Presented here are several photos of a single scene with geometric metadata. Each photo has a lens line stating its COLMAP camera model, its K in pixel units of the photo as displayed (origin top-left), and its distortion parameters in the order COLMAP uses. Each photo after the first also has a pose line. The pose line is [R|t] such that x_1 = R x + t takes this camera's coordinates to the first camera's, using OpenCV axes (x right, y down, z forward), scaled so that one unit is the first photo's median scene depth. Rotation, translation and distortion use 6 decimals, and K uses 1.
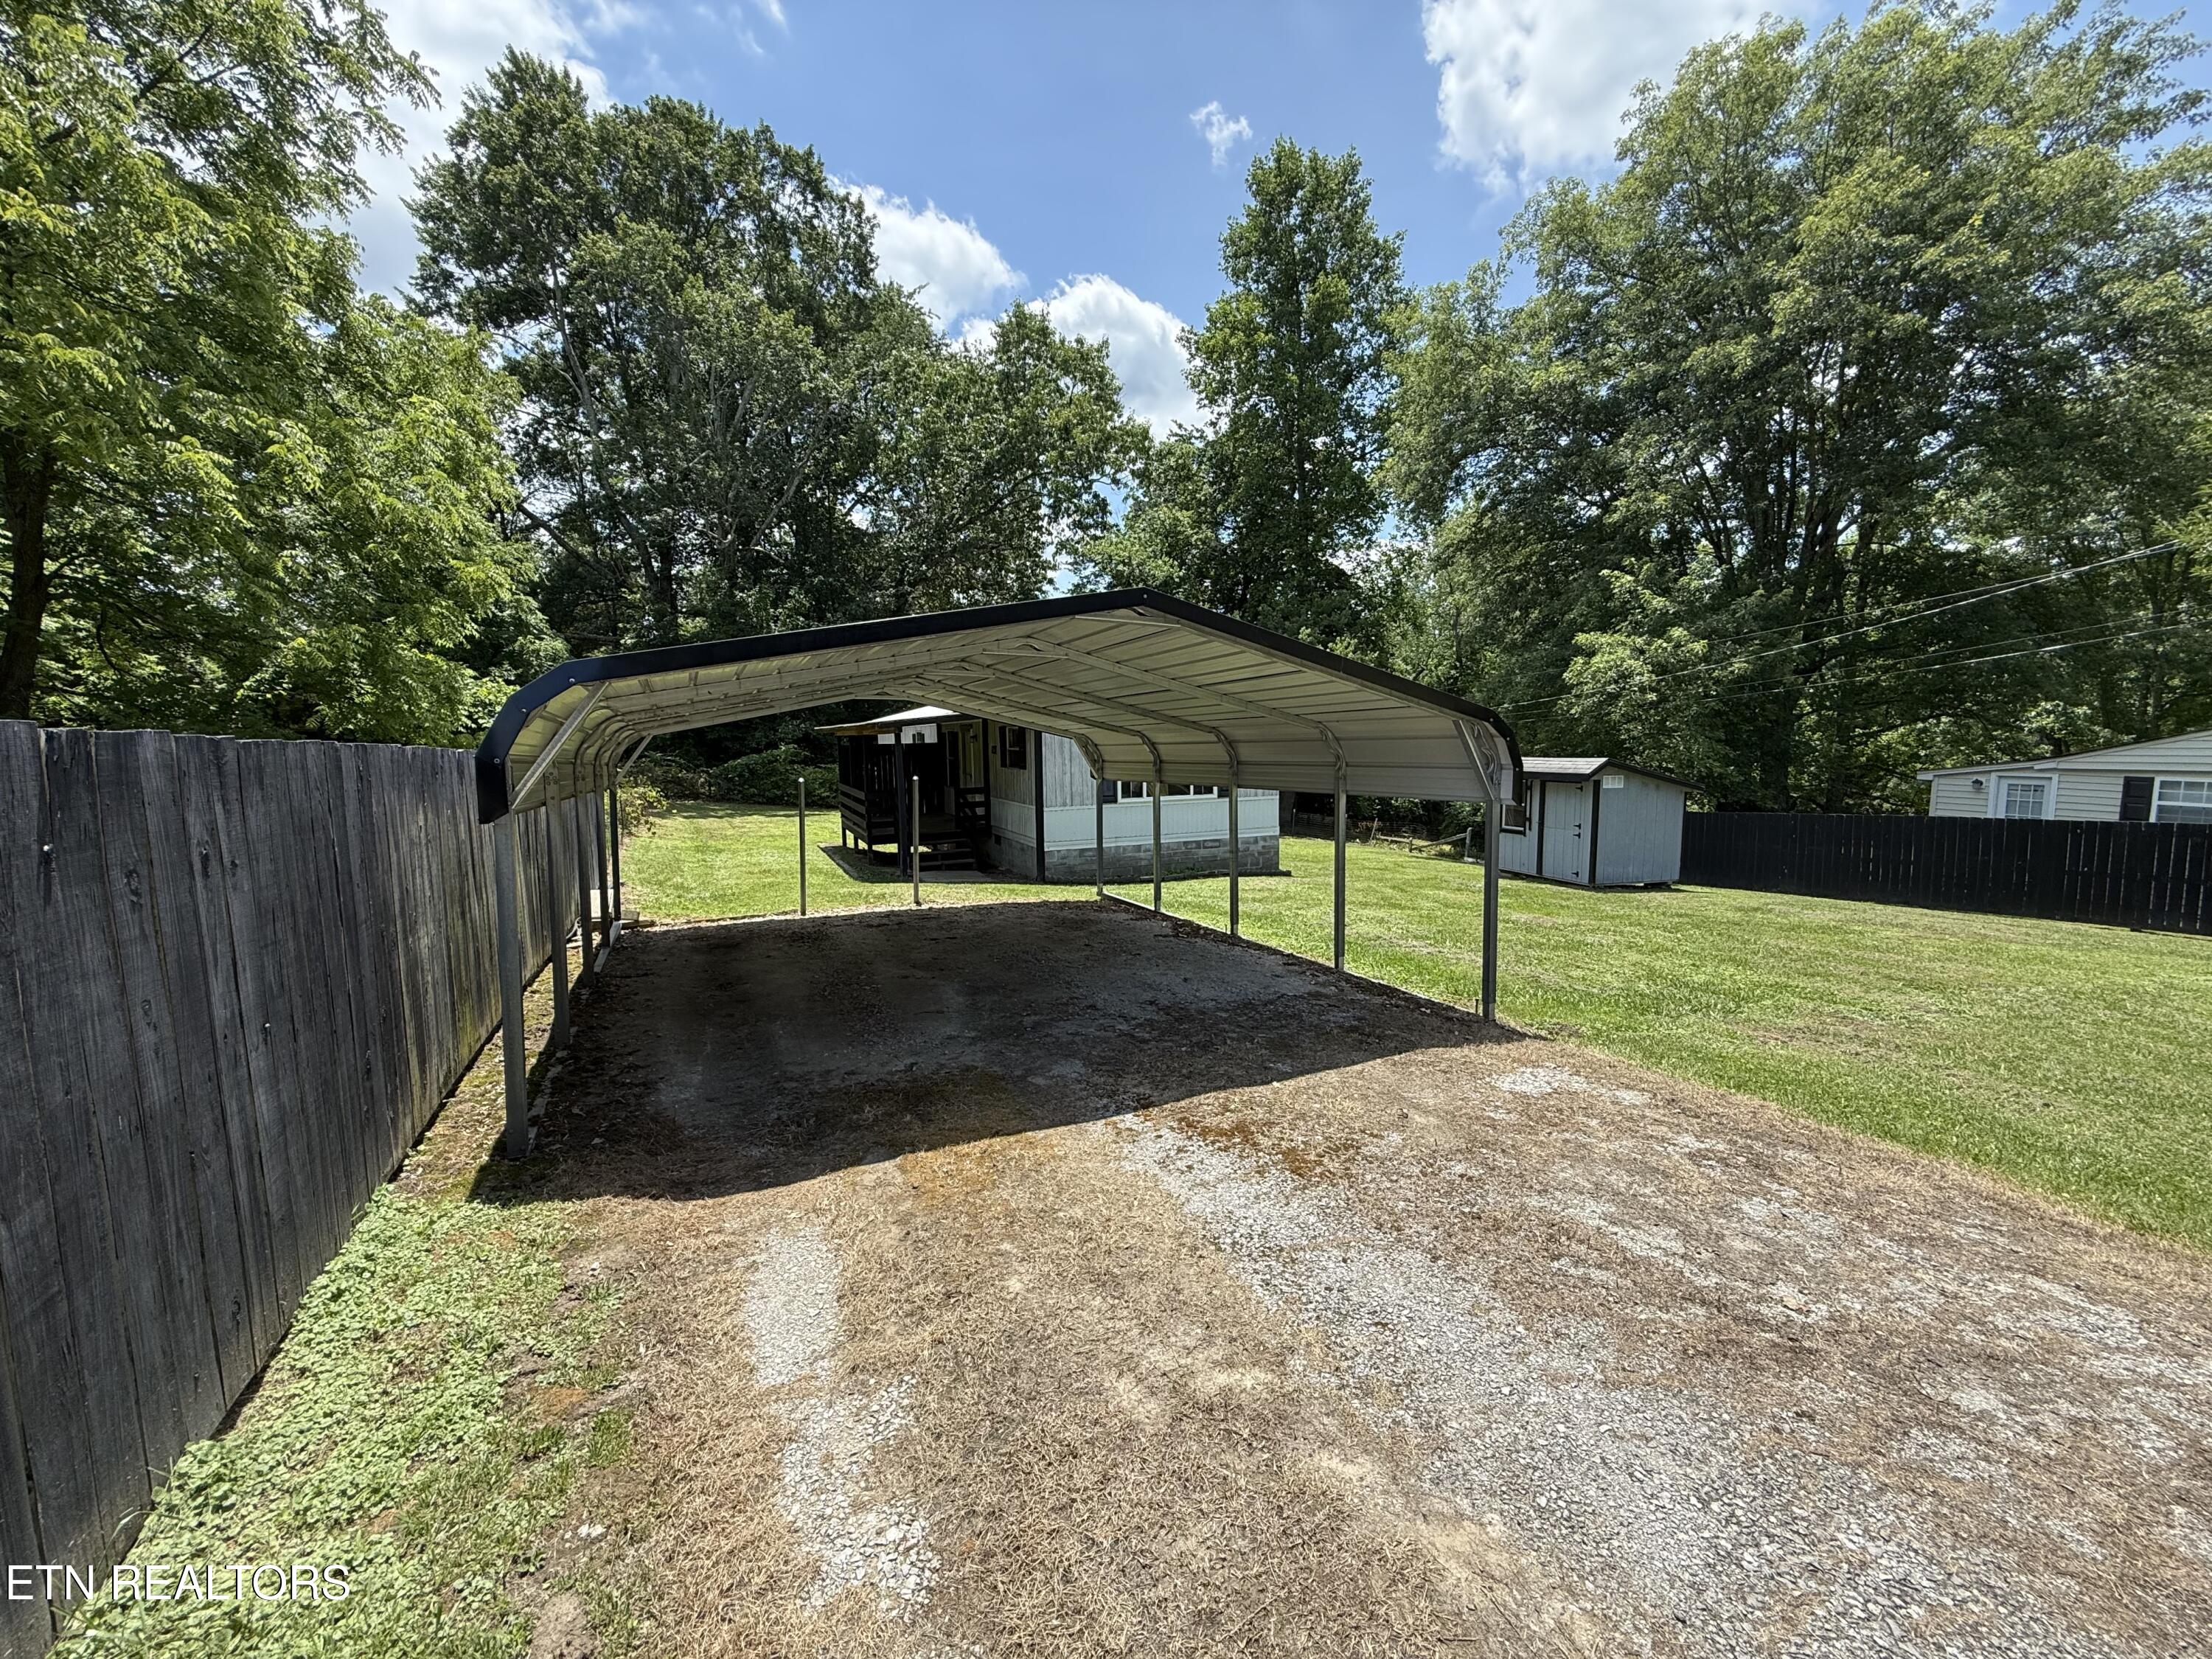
lens RADIAL K [[882.9, 0, 1106.0], [0, 882.9, 829.5], [0, 0, 1]] dist [0.000081, 0.000025]
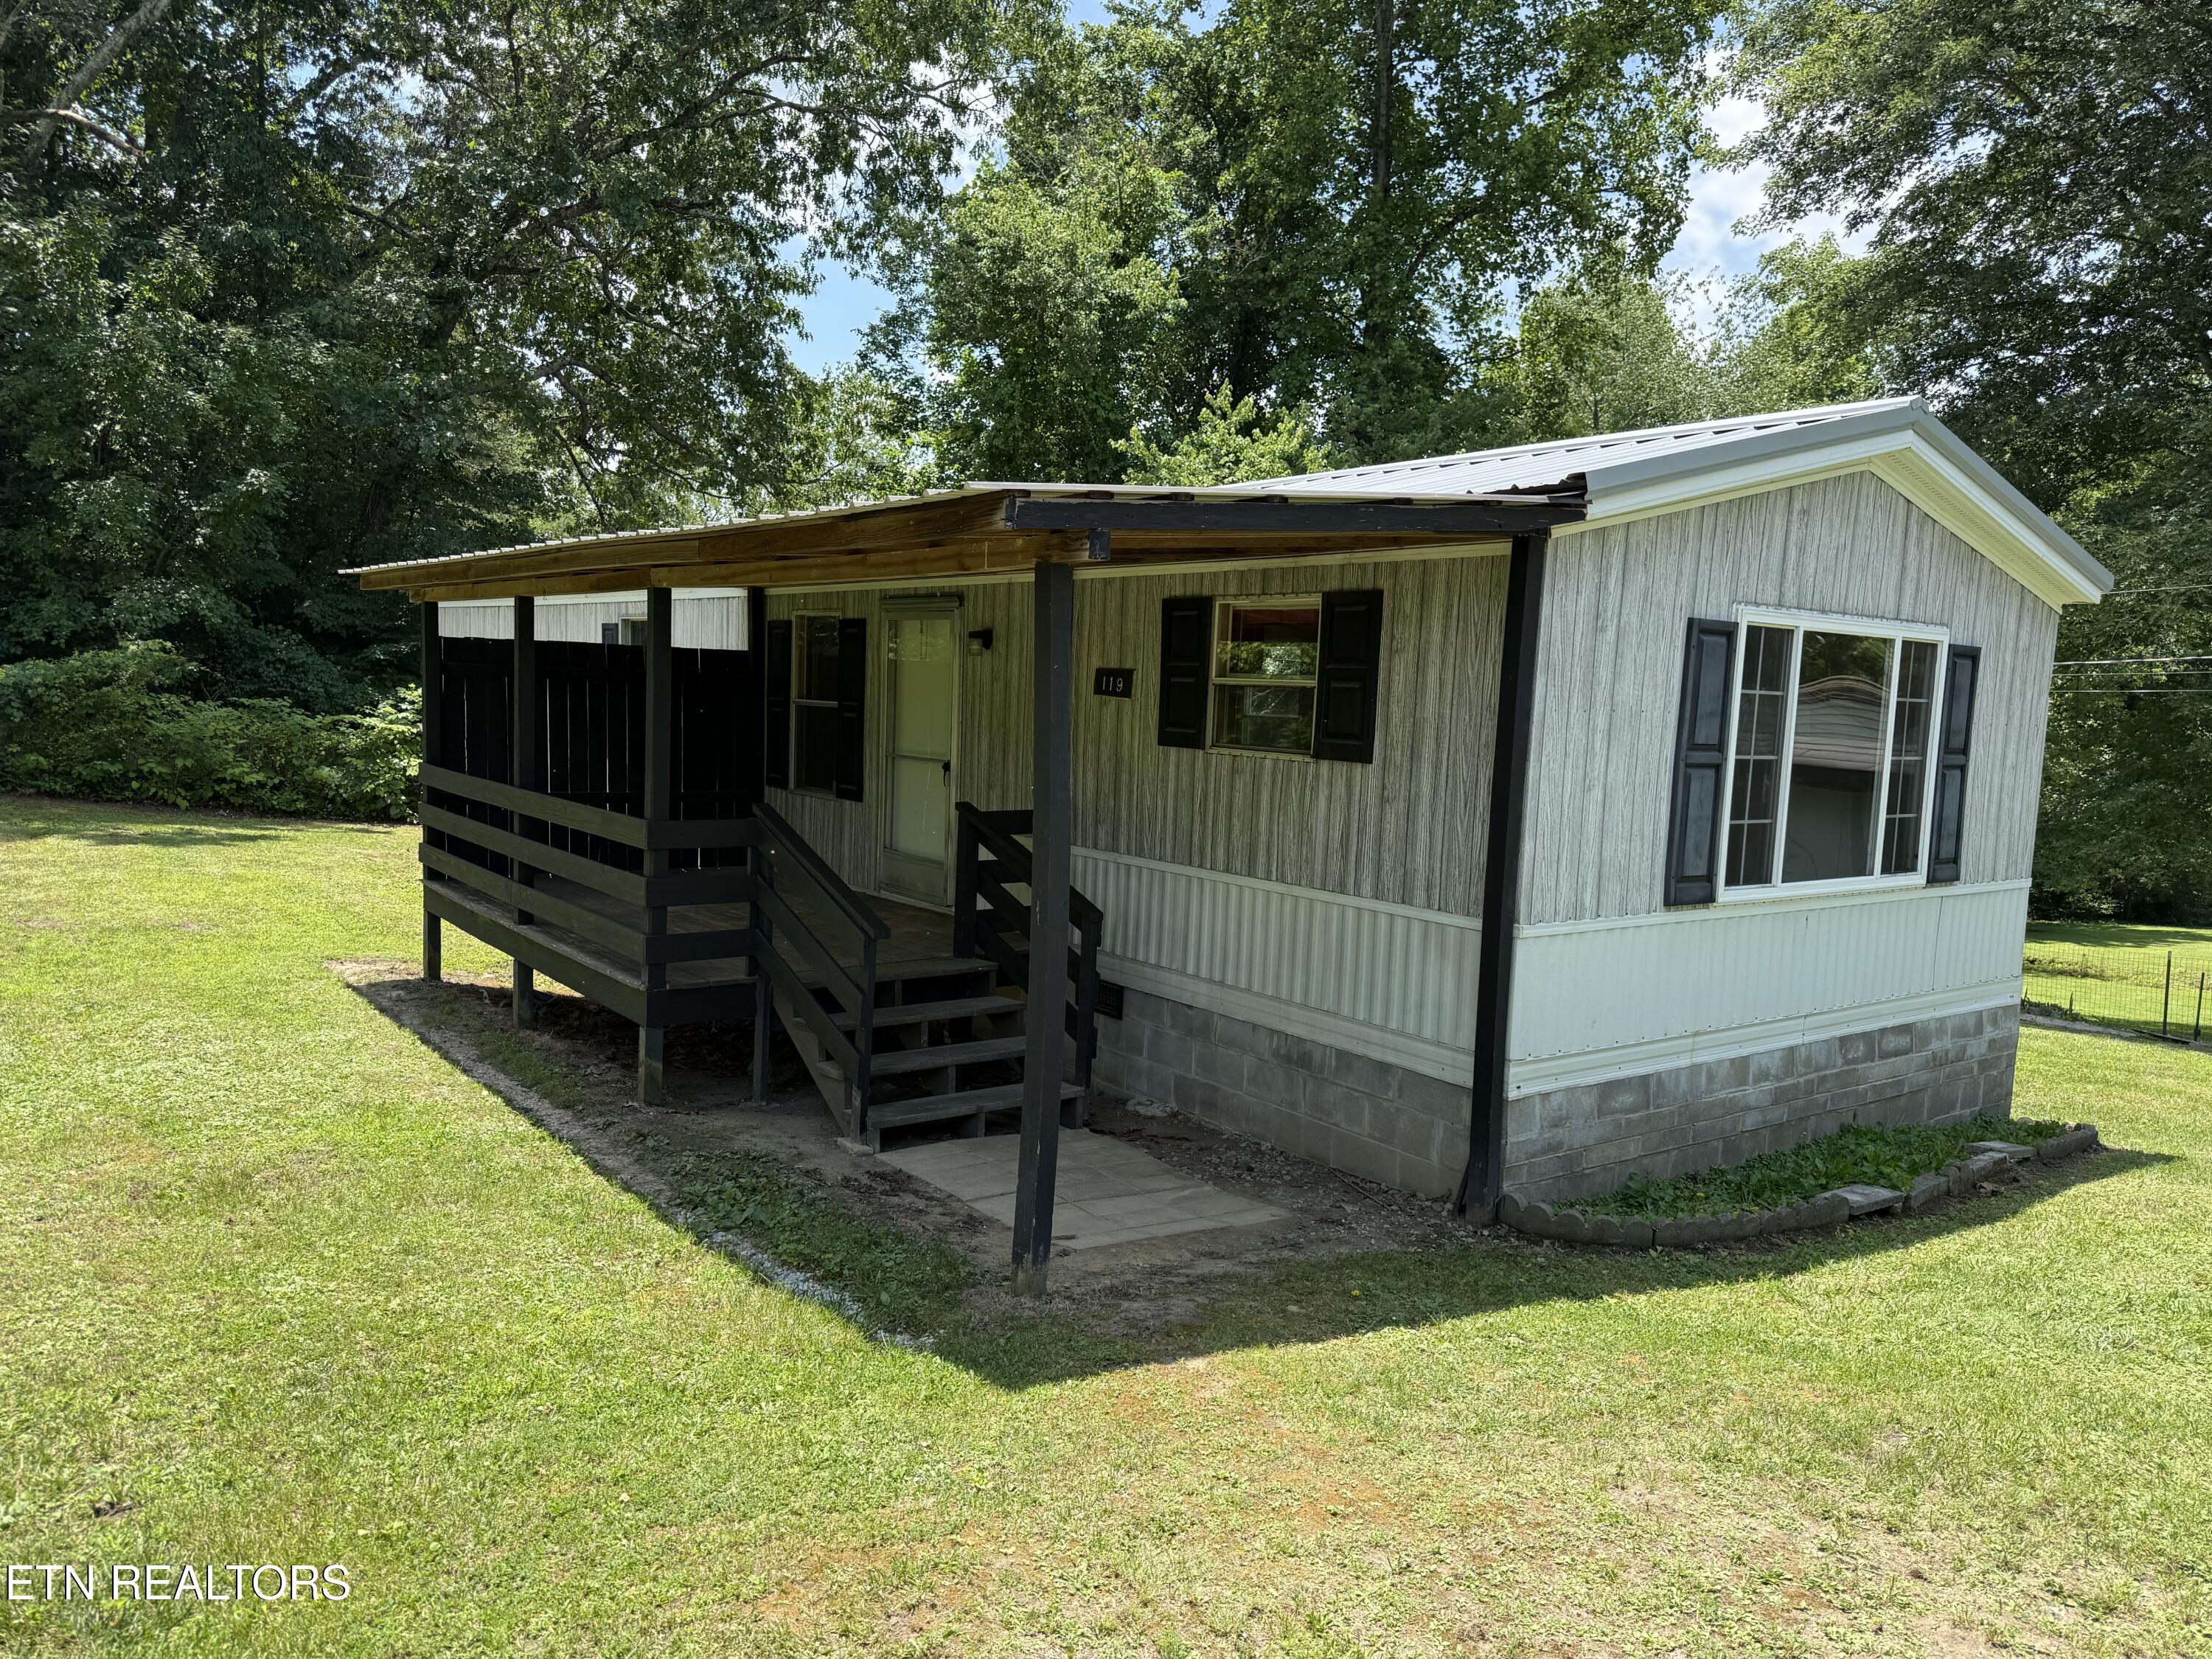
lens RADIAL K [[1546.4, 0, 1106.0], [0, 1546.4, 829.5], [0, 0, 1]] dist [0.070793, -0.084828]
pose [[0.969138, 0.031985, 0.244437, -0.104542], [-0.029021, 0.999455, -0.015721, -0.014811], [-0.244806, 0.008142, 0.969538, 0.218065]]
